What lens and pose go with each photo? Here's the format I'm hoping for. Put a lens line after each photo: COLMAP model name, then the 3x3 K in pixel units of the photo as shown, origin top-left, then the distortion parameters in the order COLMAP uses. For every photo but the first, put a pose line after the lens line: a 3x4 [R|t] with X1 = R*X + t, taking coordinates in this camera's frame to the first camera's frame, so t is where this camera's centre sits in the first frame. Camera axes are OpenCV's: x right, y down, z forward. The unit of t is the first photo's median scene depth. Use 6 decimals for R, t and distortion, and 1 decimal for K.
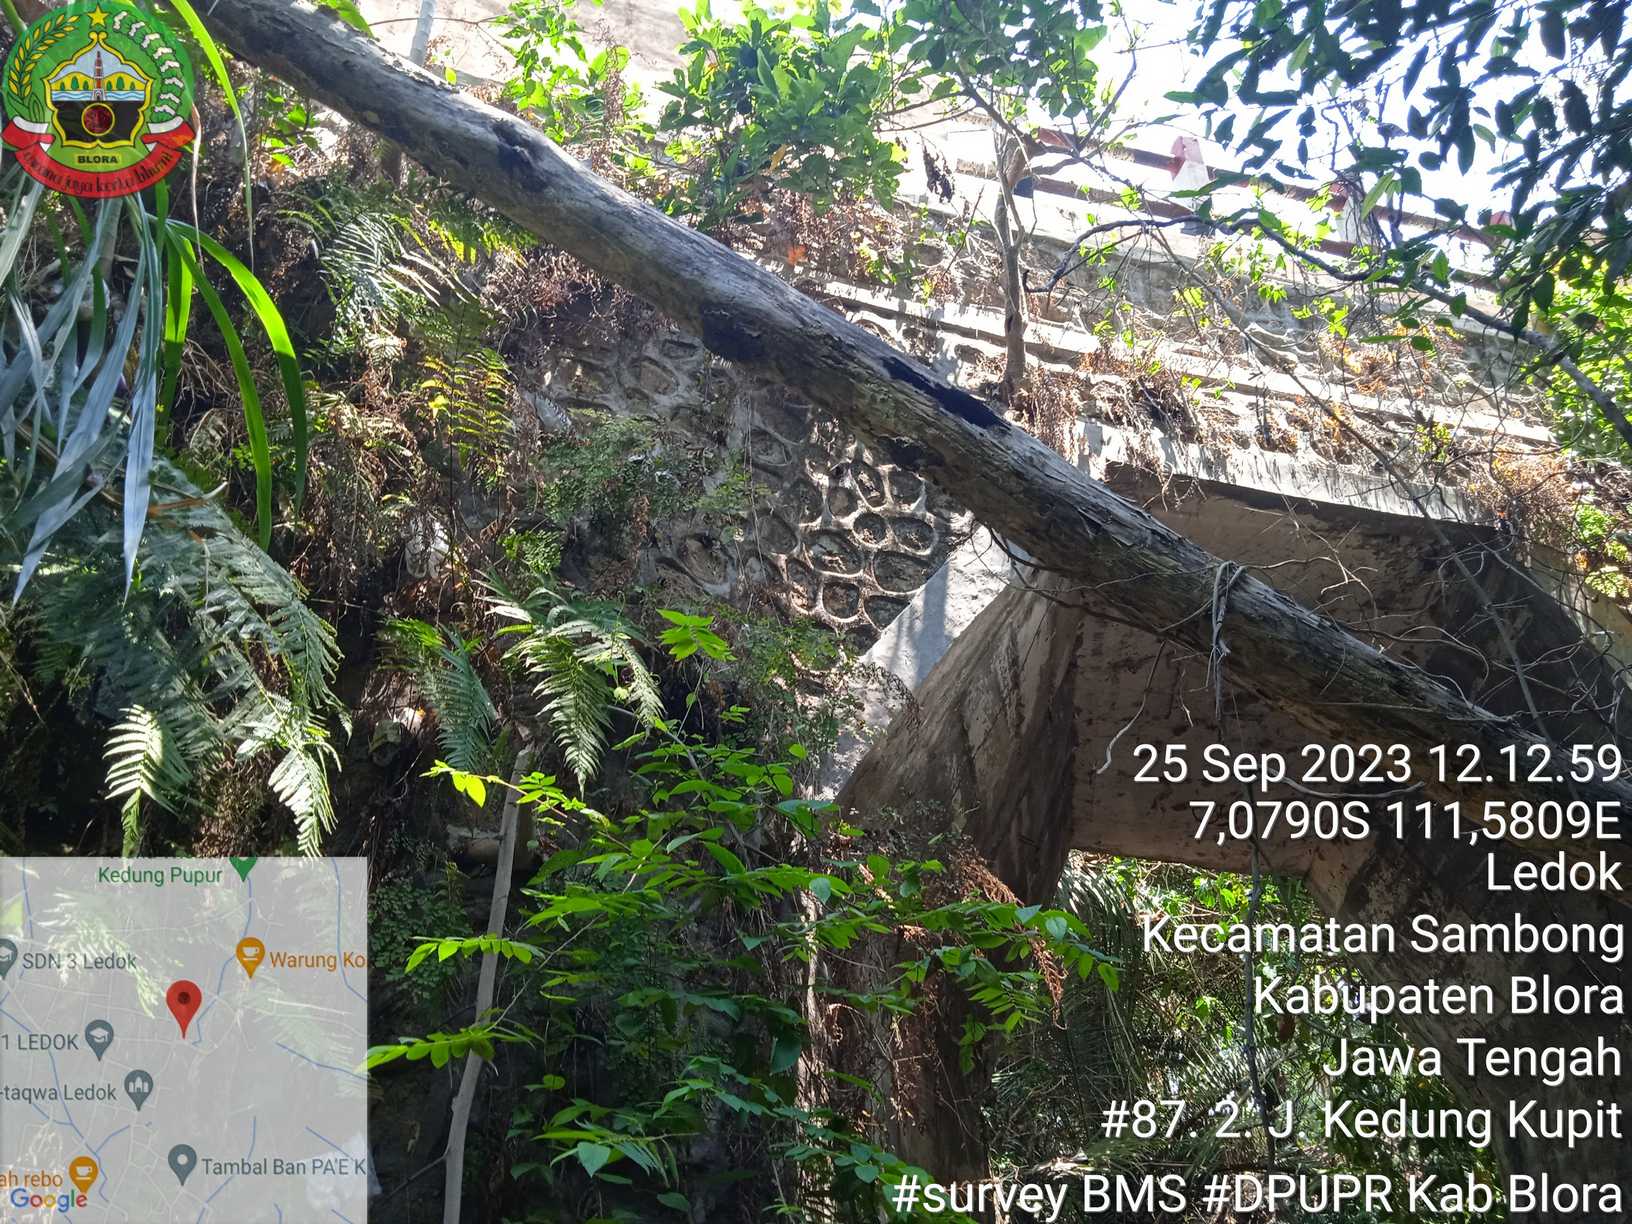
lens RADIAL K [[1305.6, 0, 806.0], [0, 1305.6, 634.0], [0, 0, 1]] dist [0.036638, -0.058035]
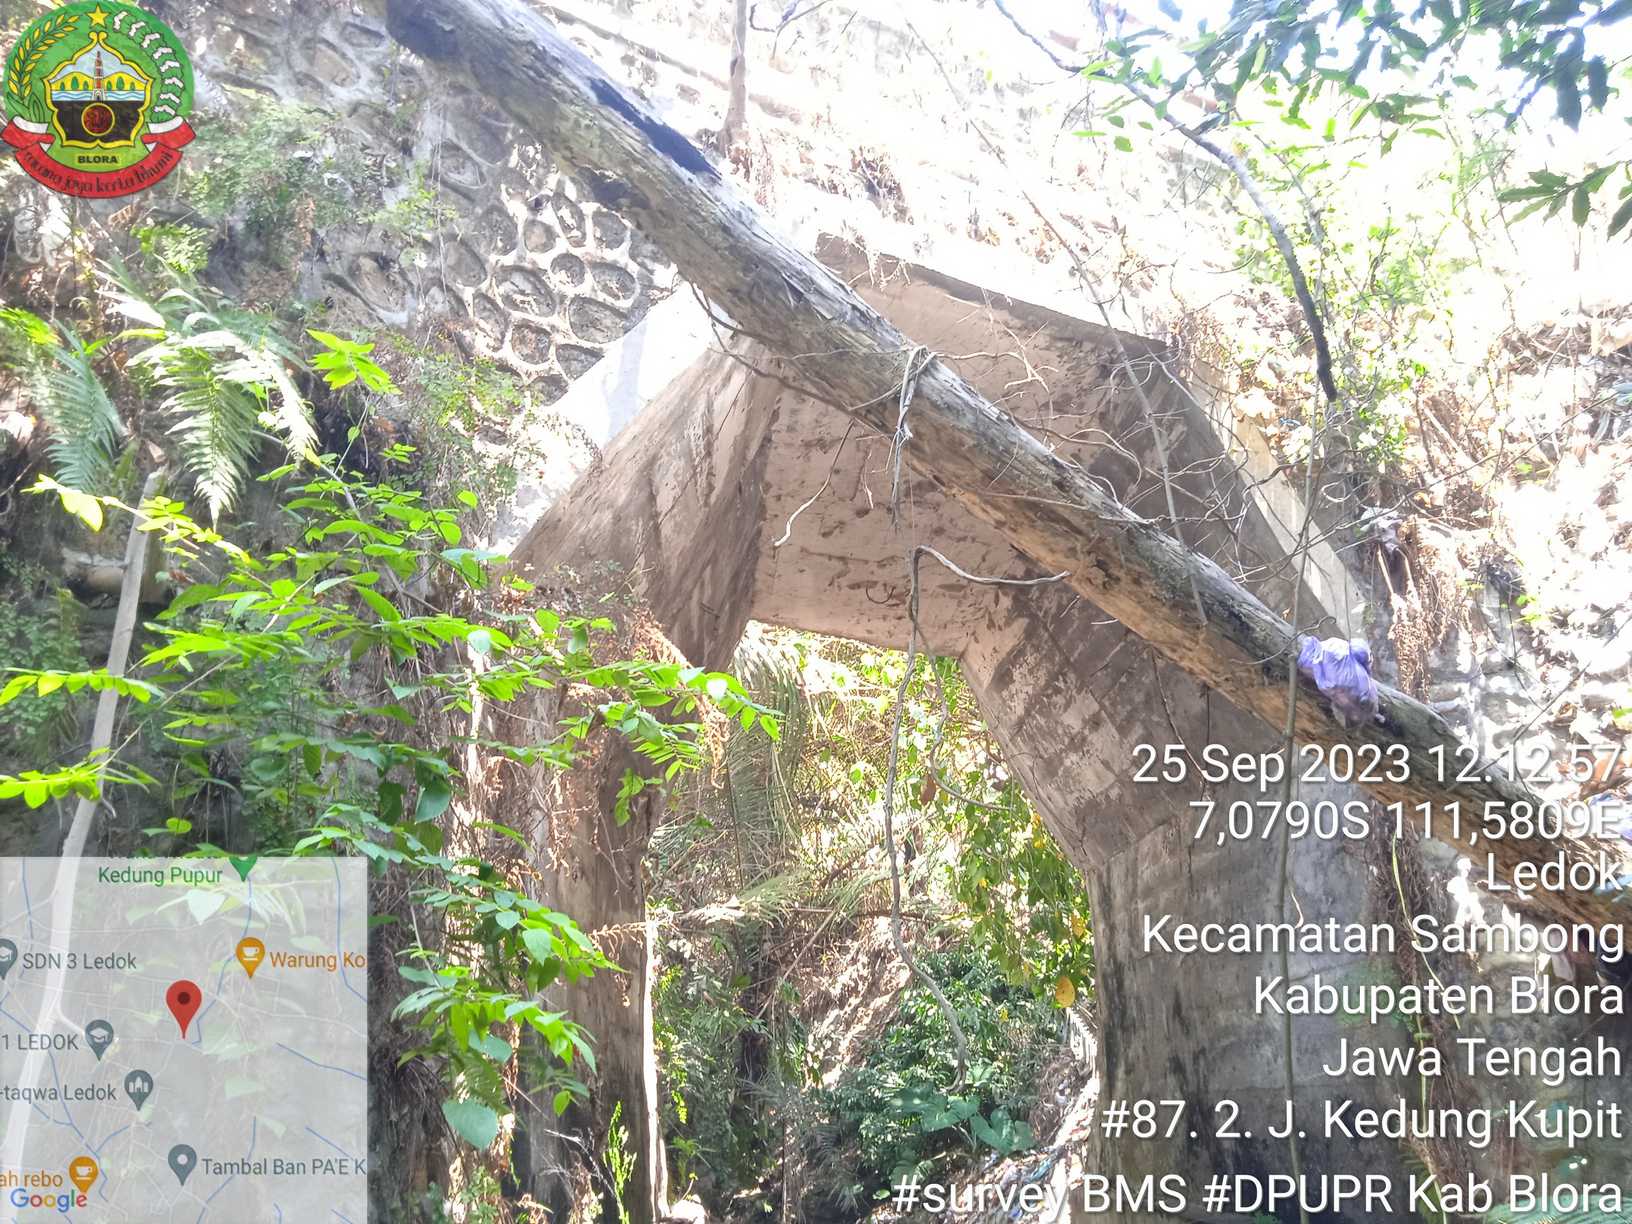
lens RADIAL K [[1305.6, 0, 806.0], [0, 1305.6, 634.0], [0, 0, 1]] dist [0.036638, -0.058035]
pose [[0.970197, 0.057532, 0.235387, 0.010283], [-0.098192, 0.981419, 0.164847, 0.004126], [-0.221530, -0.183047, 0.957820, 0.013953]]
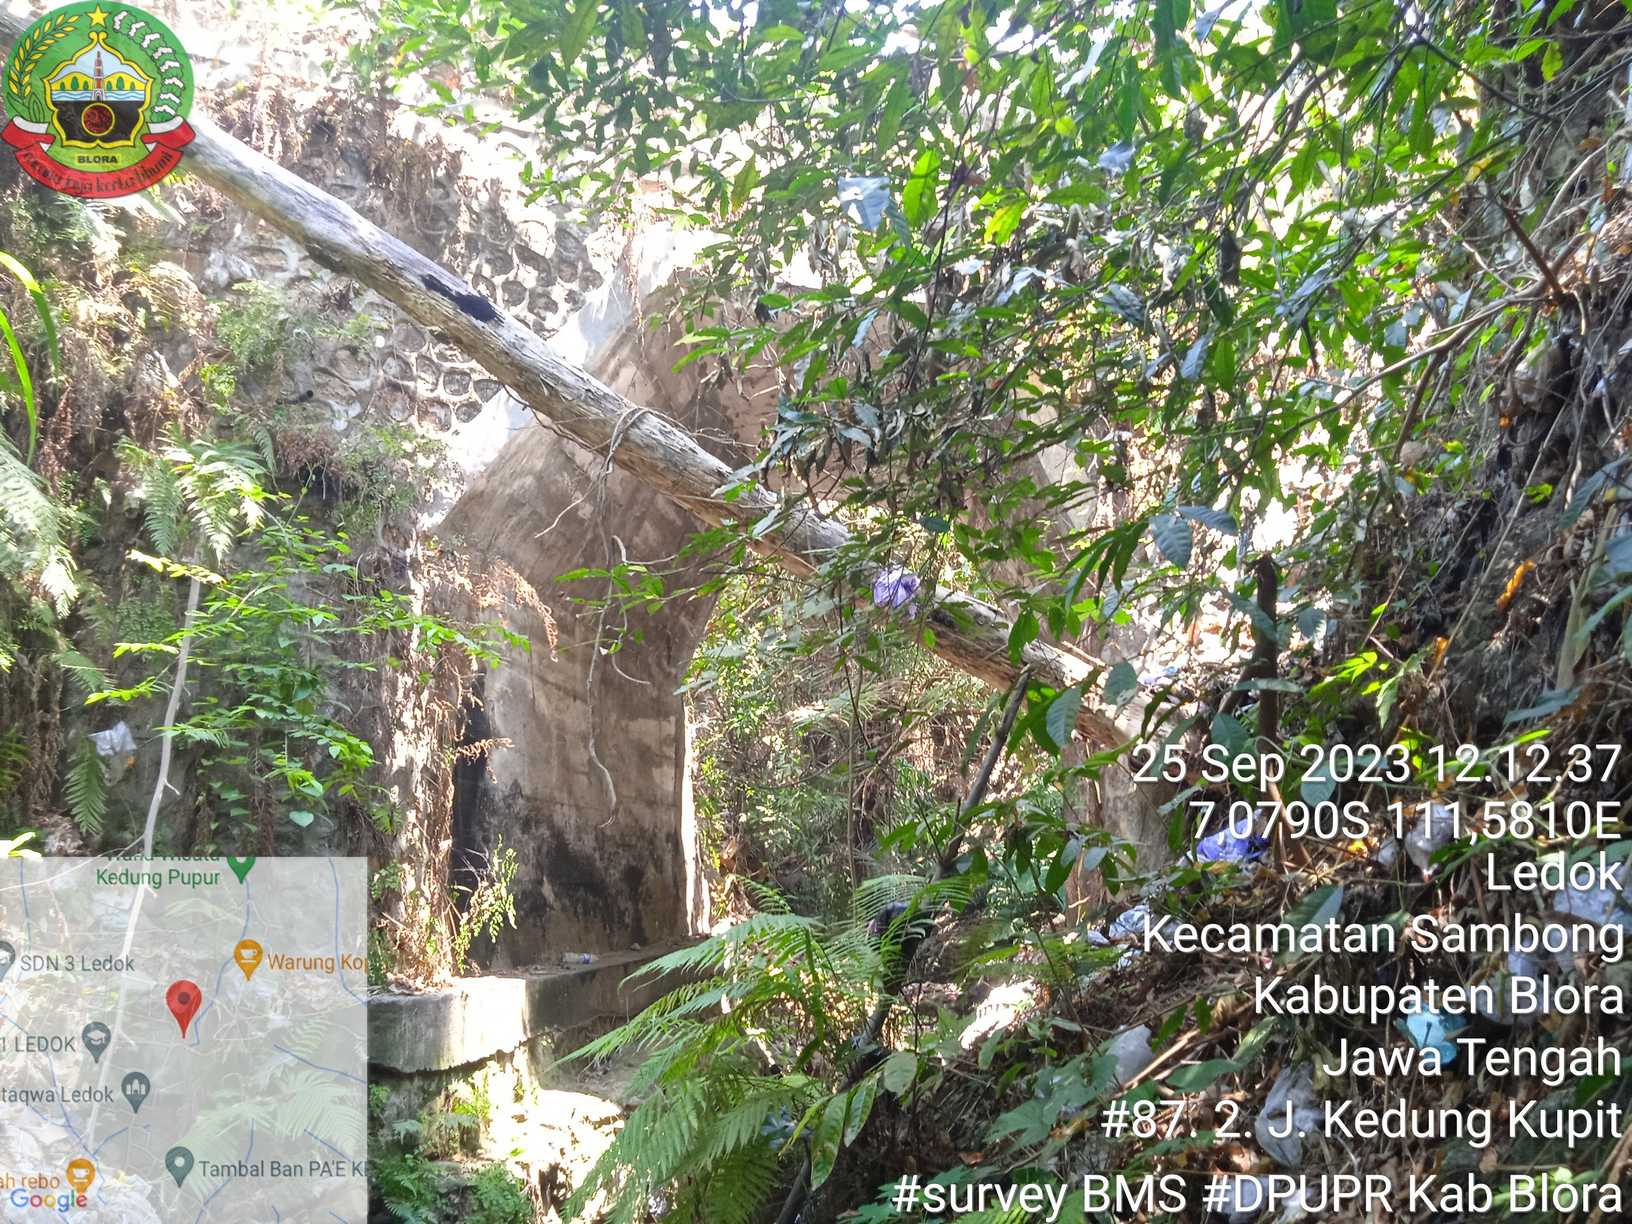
lens RADIAL K [[1338.7, 0, 837.1], [0, 1338.7, 614.4], [0, 0, 1]] dist [0.054107, -0.077607]
pose [[0.997811, 0.014129, 0.064607, 0.426418], [-0.034052, 0.947222, 0.318763, -0.328194], [-0.056694, -0.320266, 0.945630, -0.675353]]
